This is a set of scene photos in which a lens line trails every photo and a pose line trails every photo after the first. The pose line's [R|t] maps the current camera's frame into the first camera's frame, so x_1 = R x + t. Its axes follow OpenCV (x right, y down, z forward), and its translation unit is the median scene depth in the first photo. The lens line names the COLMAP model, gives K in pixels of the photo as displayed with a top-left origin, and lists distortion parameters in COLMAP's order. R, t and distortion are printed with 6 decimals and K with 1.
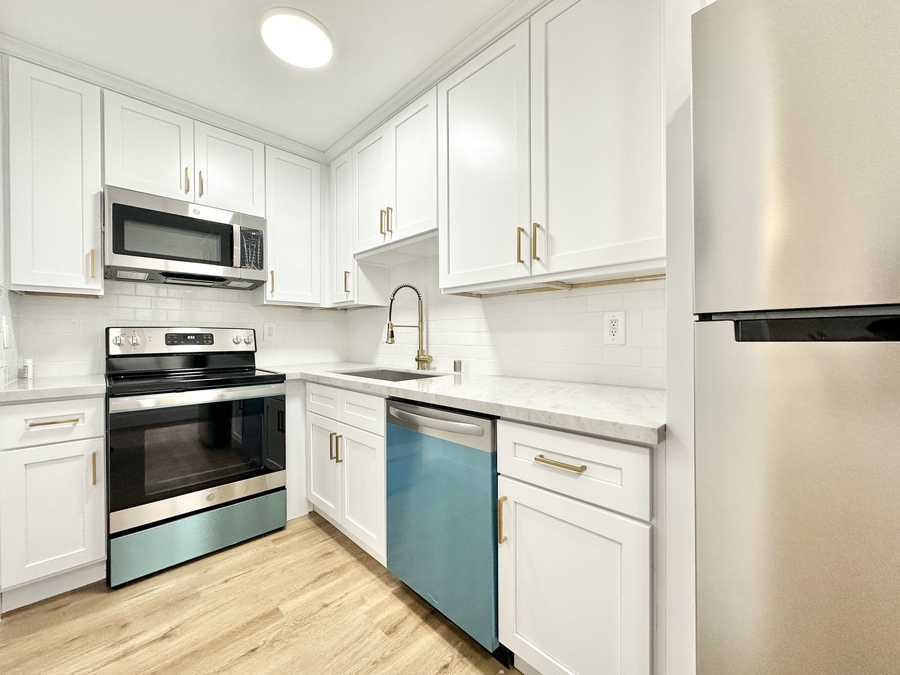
lens RADIAL K [[362.8, 0, 452.1], [0, 362.8, 337.5], [0, 0, 1]] dist [-0.000846, -0.000044]
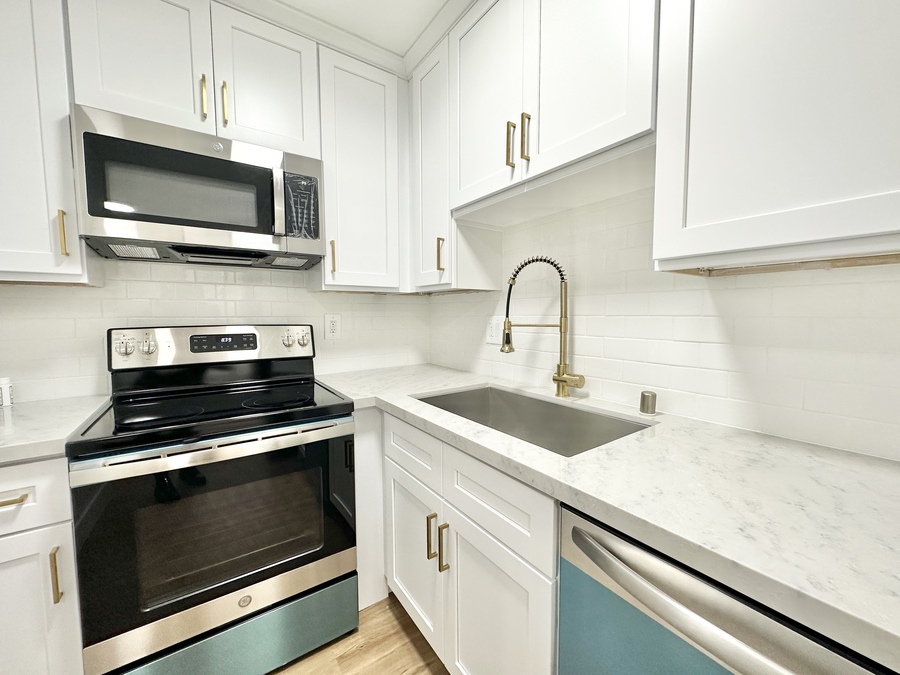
lens RADIAL K [[362.8, 0, 450.7], [0, 362.8, 335.8], [0, 0, 1]] dist [-0.000846, -0.000044]
pose [[0.985439, 0.010376, -0.169711, -0.182034], [0.000152, 0.998082, 0.061908, -0.054331], [0.170028, -0.061032, 0.983547, 0.404658]]
